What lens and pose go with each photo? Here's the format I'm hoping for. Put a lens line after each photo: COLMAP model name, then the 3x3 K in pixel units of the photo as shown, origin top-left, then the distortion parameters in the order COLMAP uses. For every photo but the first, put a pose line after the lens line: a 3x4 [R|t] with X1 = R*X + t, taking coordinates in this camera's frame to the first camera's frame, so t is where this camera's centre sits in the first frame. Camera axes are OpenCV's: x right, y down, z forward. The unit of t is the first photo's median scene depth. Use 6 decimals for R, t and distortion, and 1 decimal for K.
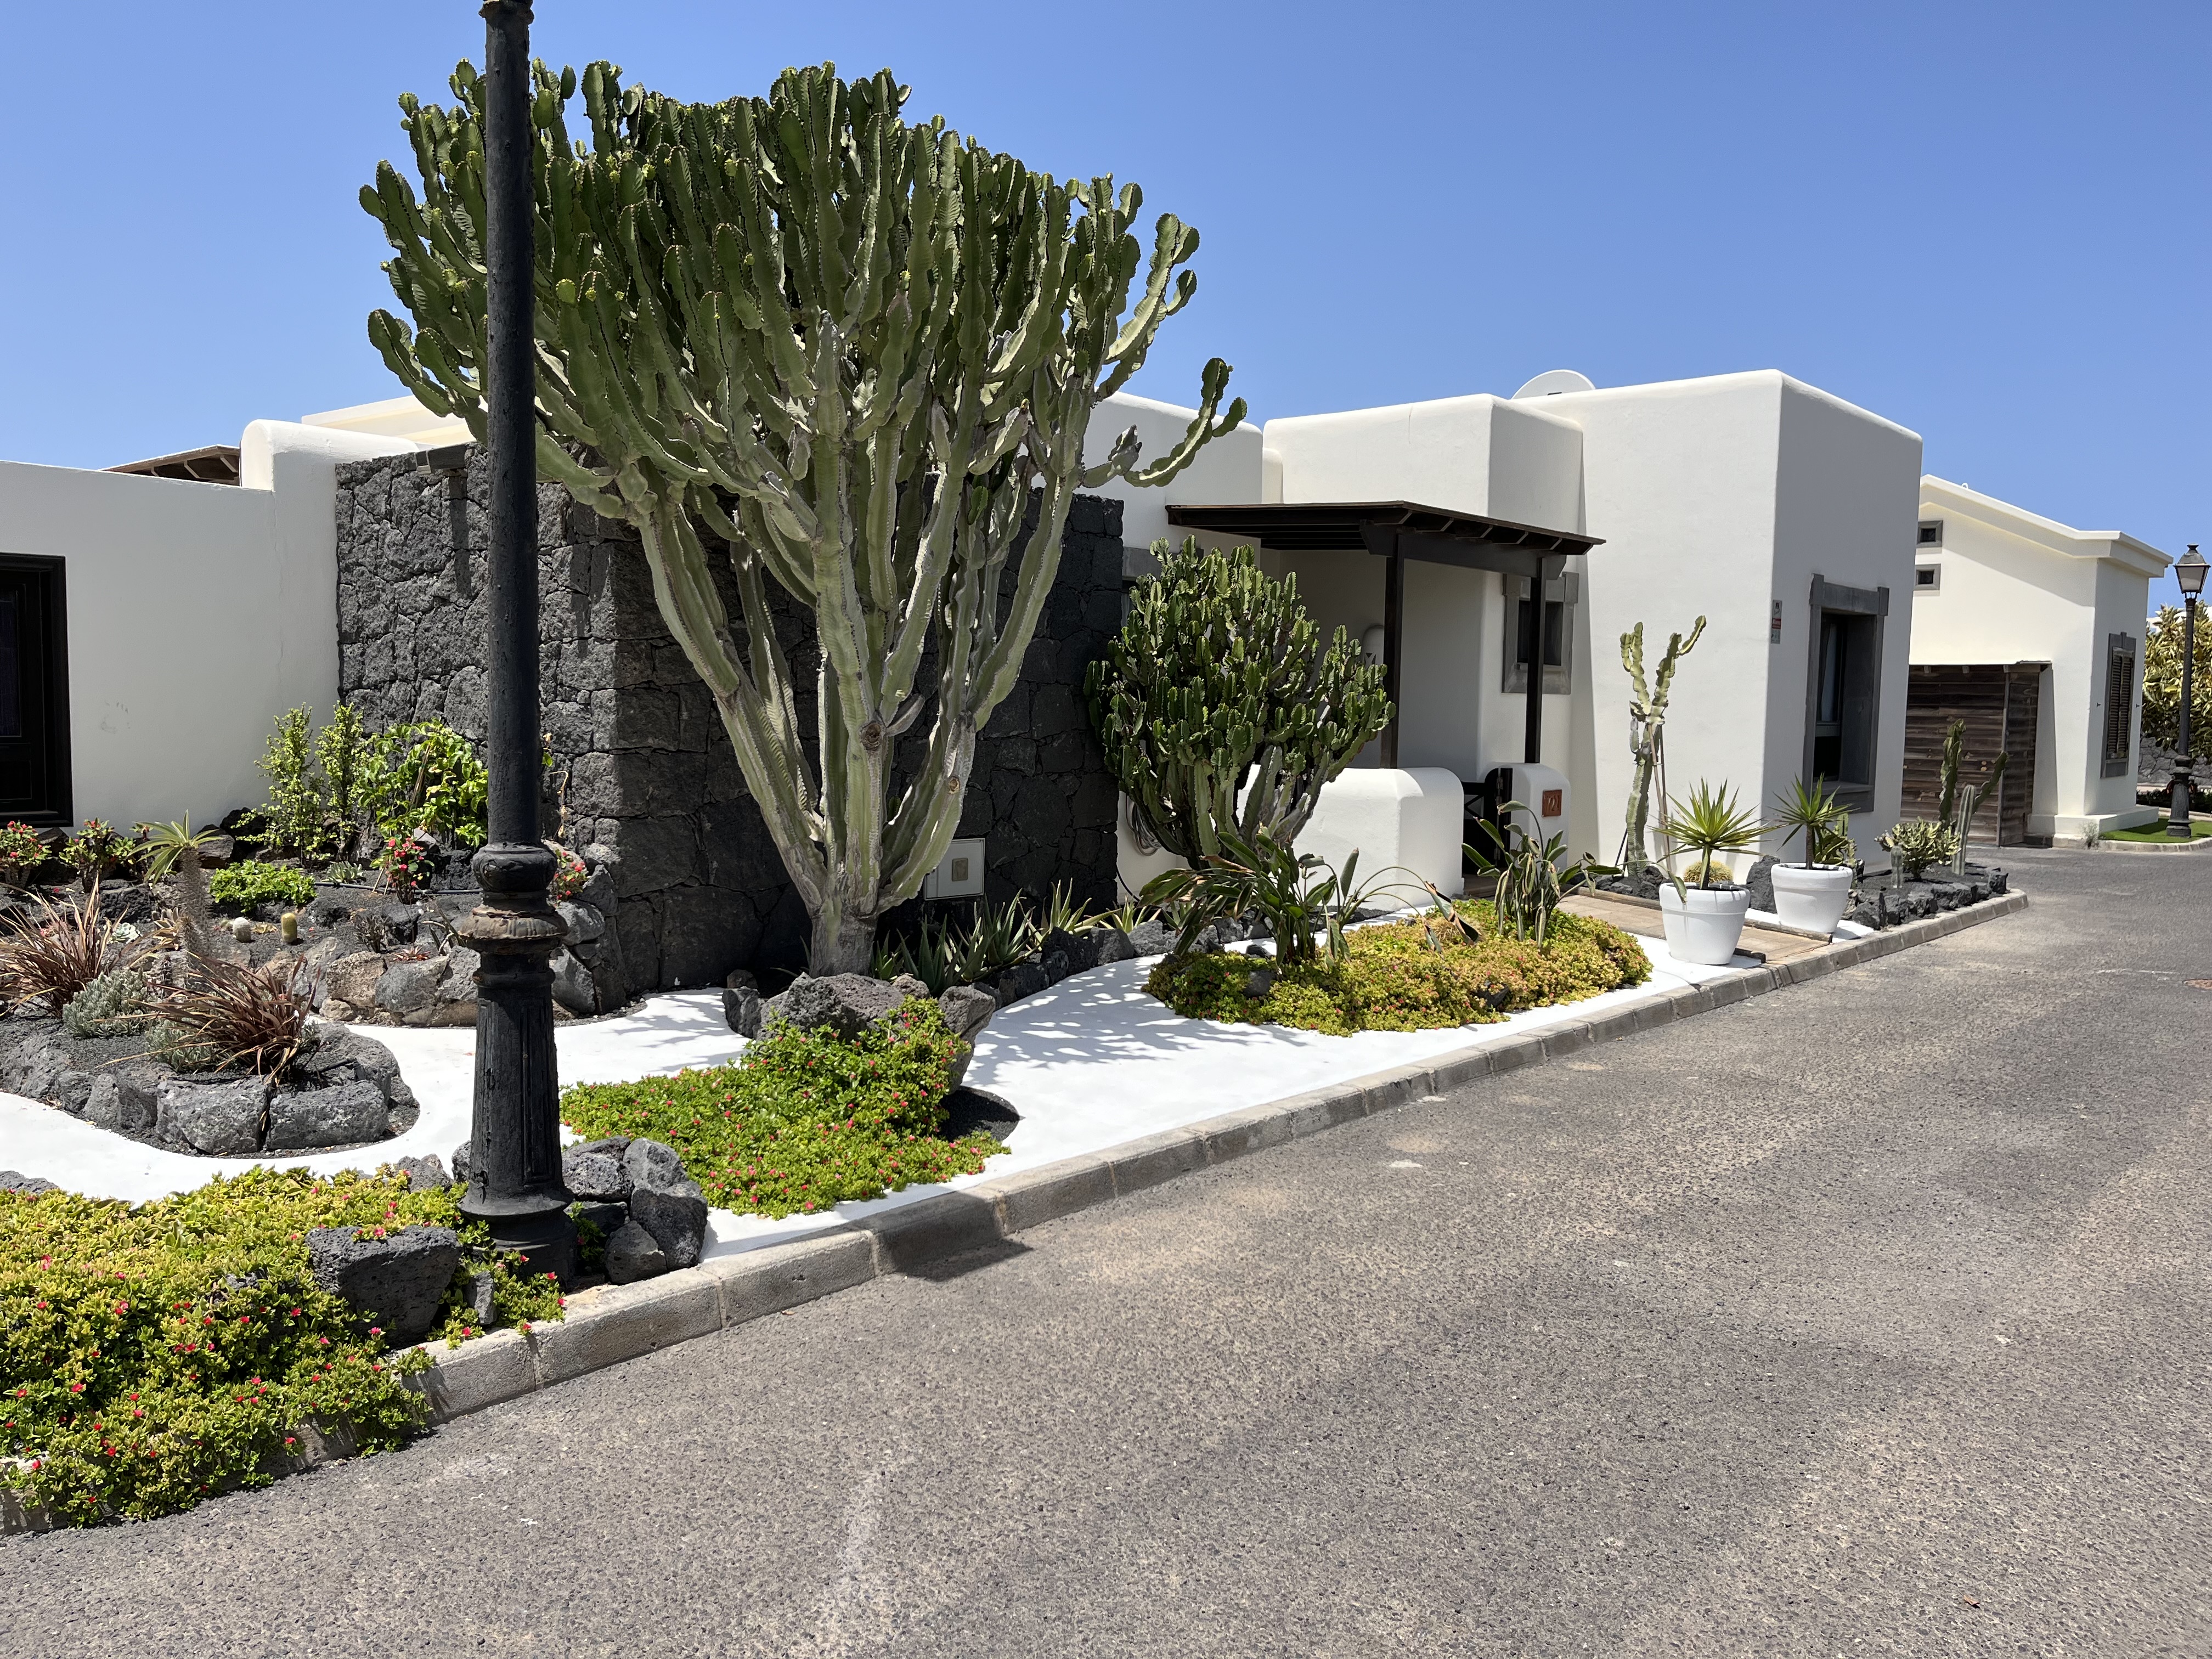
lens RADIAL K [[1700.5, 0, 1106.0], [0, 1700.5, 829.5], [0, 0, 1]] dist [0.084060, -0.135679]
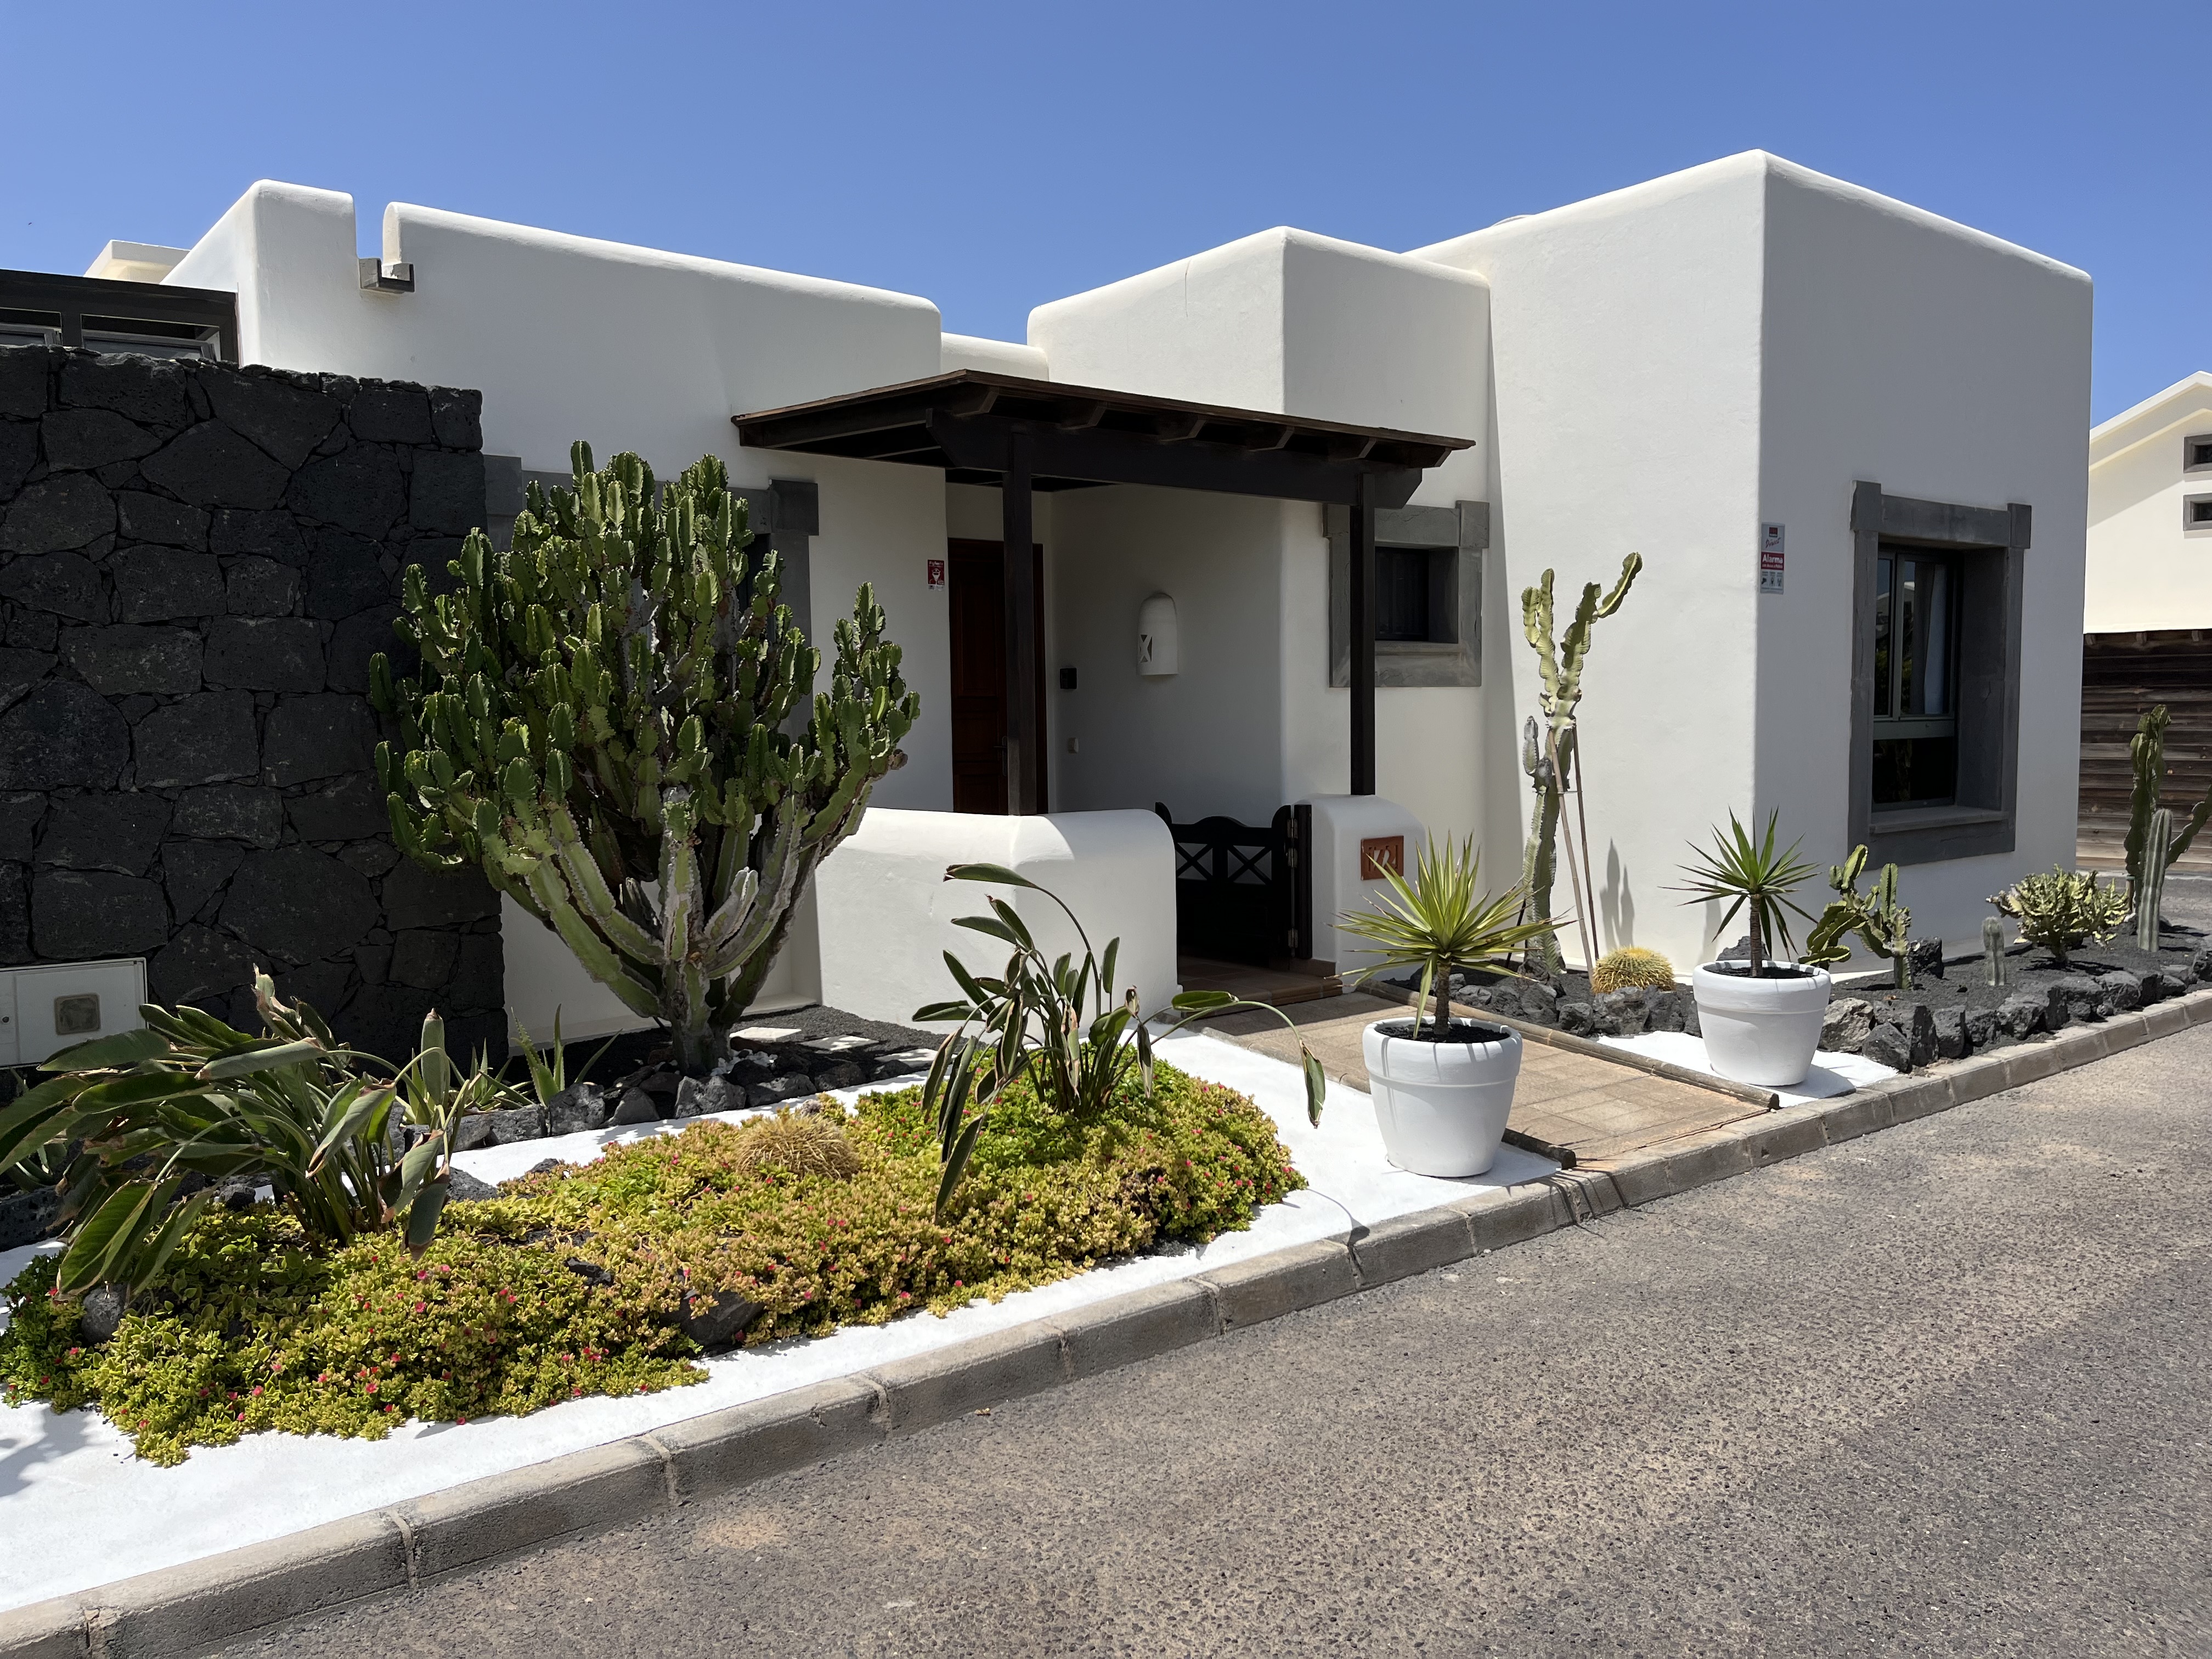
lens RADIAL K [[1700.5, 0, 1106.0], [0, 1700.5, 829.5], [0, 0, 1]] dist [0.084060, -0.135679]
pose [[0.981882, -0.017570, -0.188676, 0.275169], [0.015971, 0.999823, -0.009993, -0.020781], [0.188818, 0.006798, 0.981989, 0.352279]]
